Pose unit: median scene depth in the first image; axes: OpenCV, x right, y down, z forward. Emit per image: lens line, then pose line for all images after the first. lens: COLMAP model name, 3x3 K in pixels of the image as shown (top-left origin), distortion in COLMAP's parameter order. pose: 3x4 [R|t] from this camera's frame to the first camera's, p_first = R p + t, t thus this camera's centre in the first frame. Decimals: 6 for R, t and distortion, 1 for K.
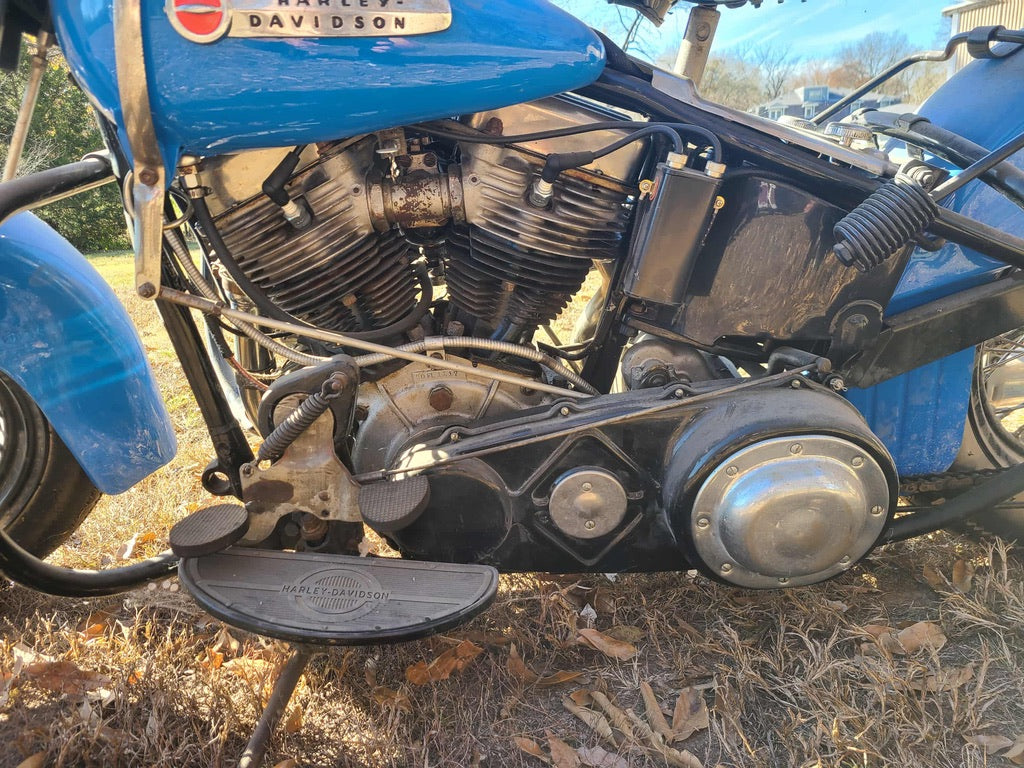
lens RADIAL K [[770.5, 0, 512.0], [0, 770.5, 384.0], [0, 0, 1]] dist [0.045363, -0.029156]
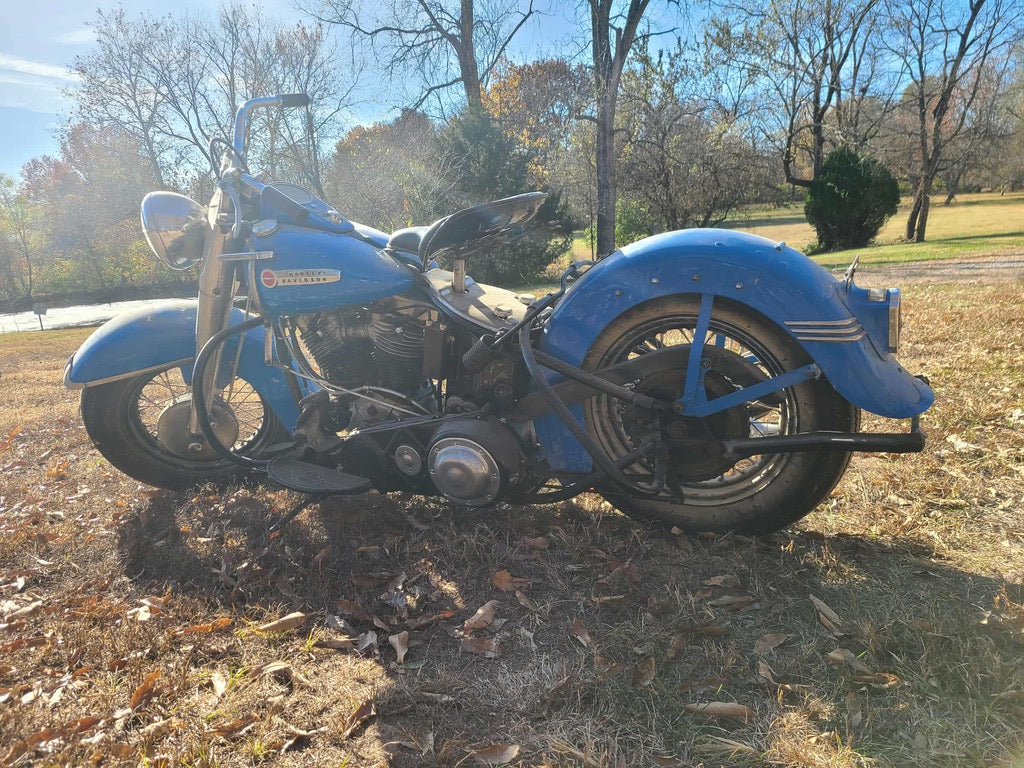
lens RADIAL K [[770.5, 0, 512.0], [0, 770.5, 384.0], [0, 0, 1]] dist [0.045363, -0.029156]
pose [[0.867639, 0.074800, -0.491536, 1.562893], [-0.093661, 0.995508, -0.013833, -0.076889], [0.488293, 0.058040, 0.870748, -0.950308]]
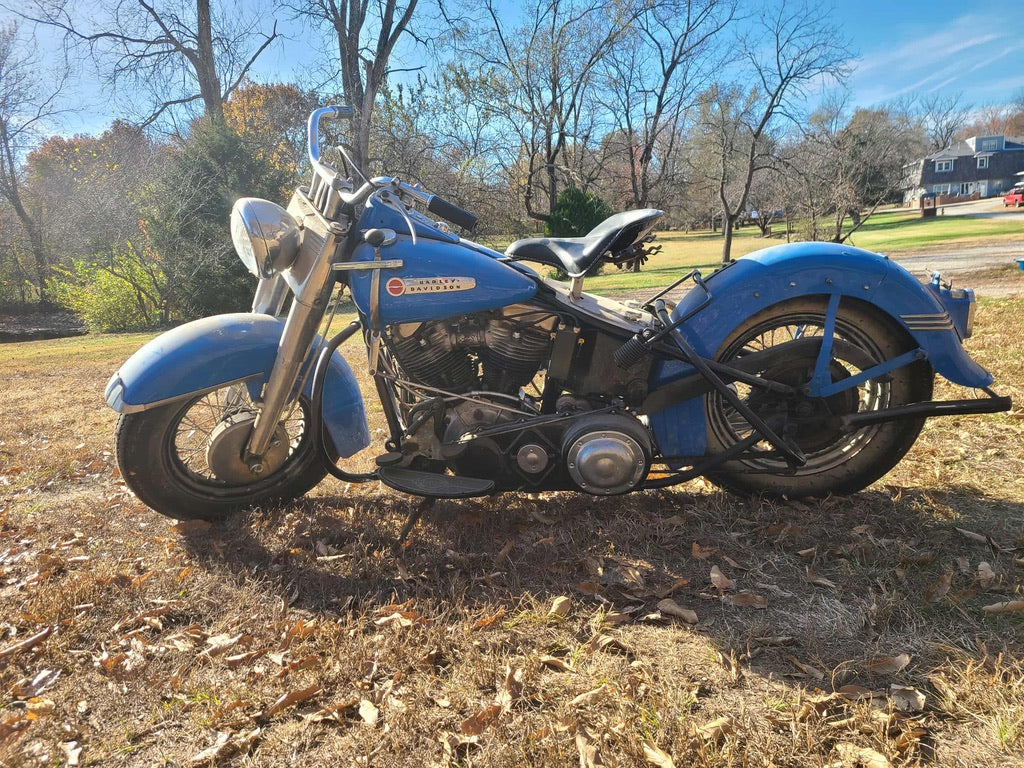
lens RADIAL K [[764.9, 0, 511.9], [0, 764.9, 380.8], [0, 0, 1]] dist [0.043197, -0.022783]
pose [[0.982598, 0.017875, -0.184884, 0.497846], [-0.031805, 0.996849, -0.072660, 0.088594], [0.183003, 0.077276, 0.980071, -1.493291]]
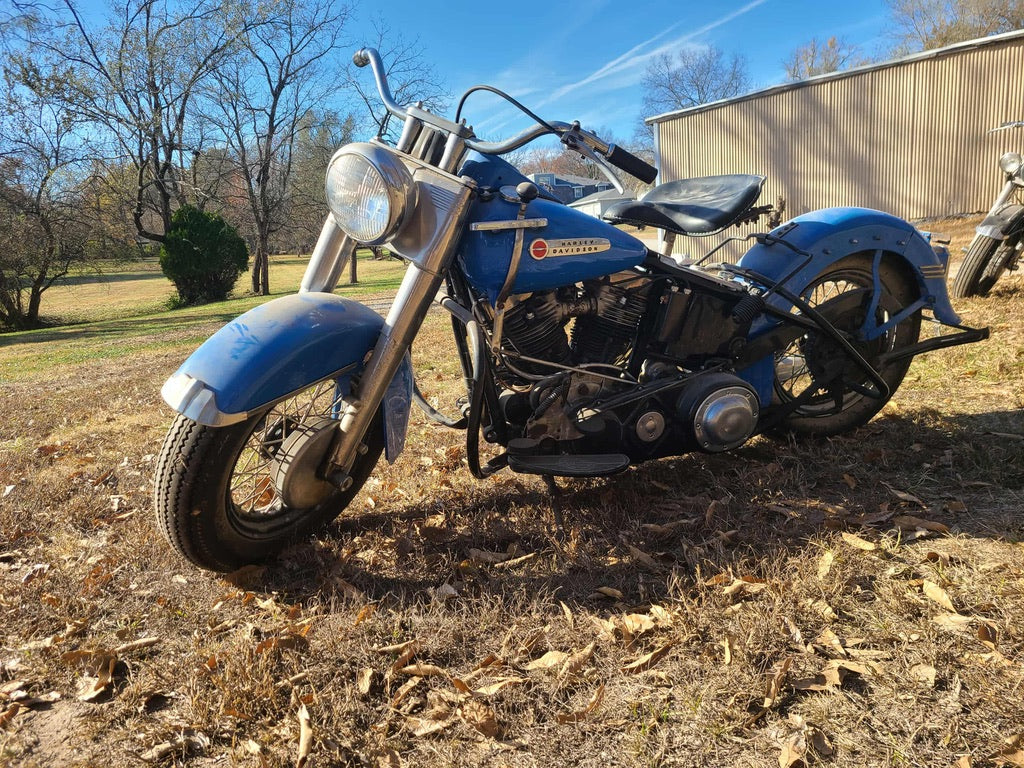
lens RADIAL K [[764.9, 0, 511.9], [0, 764.9, 380.8], [0, 0, 1]] dist [0.043197, -0.022783]
pose [[0.952363, -0.079262, 0.294485, -1.041899], [0.108276, 0.990605, -0.083539, 0.170824], [-0.285097, 0.111445, 0.951998, -1.220044]]
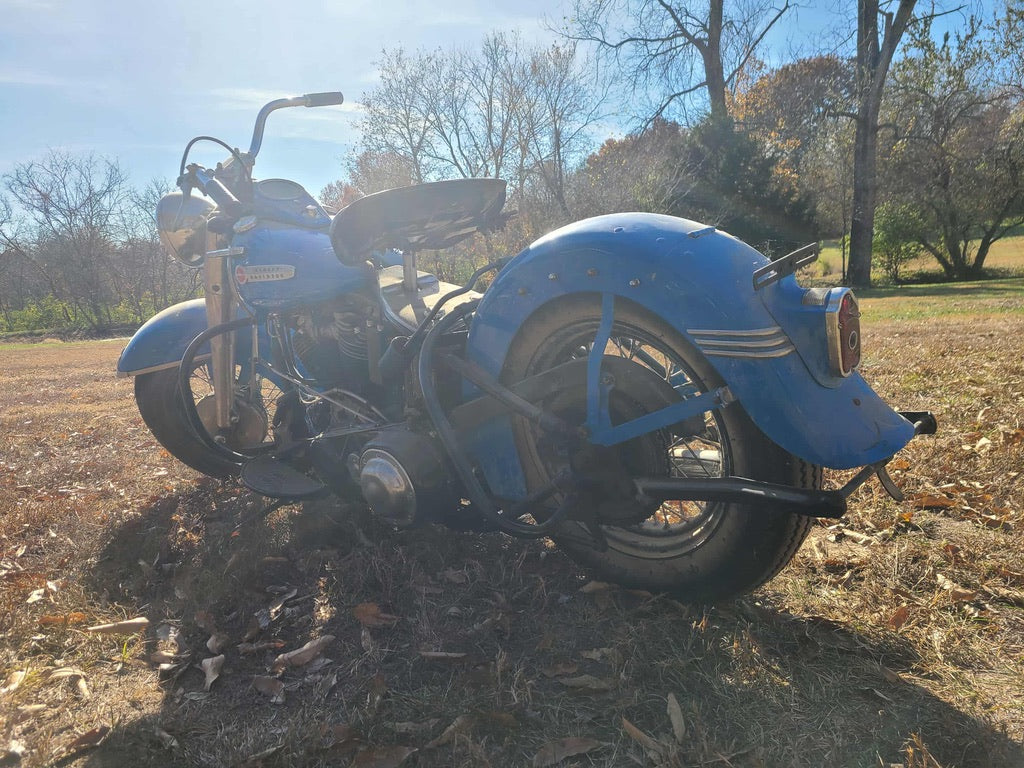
lens RADIAL K [[772.4, 0, 490.6], [0, 772.4, 384.7], [0, 0, 1]] dist [0.041041, -0.034169]
pose [[0.654118, 0.108050, -0.748635, 2.040126], [-0.148738, 0.988794, 0.012752, -0.175414], [0.741624, 0.103009, 0.662859, -0.224857]]
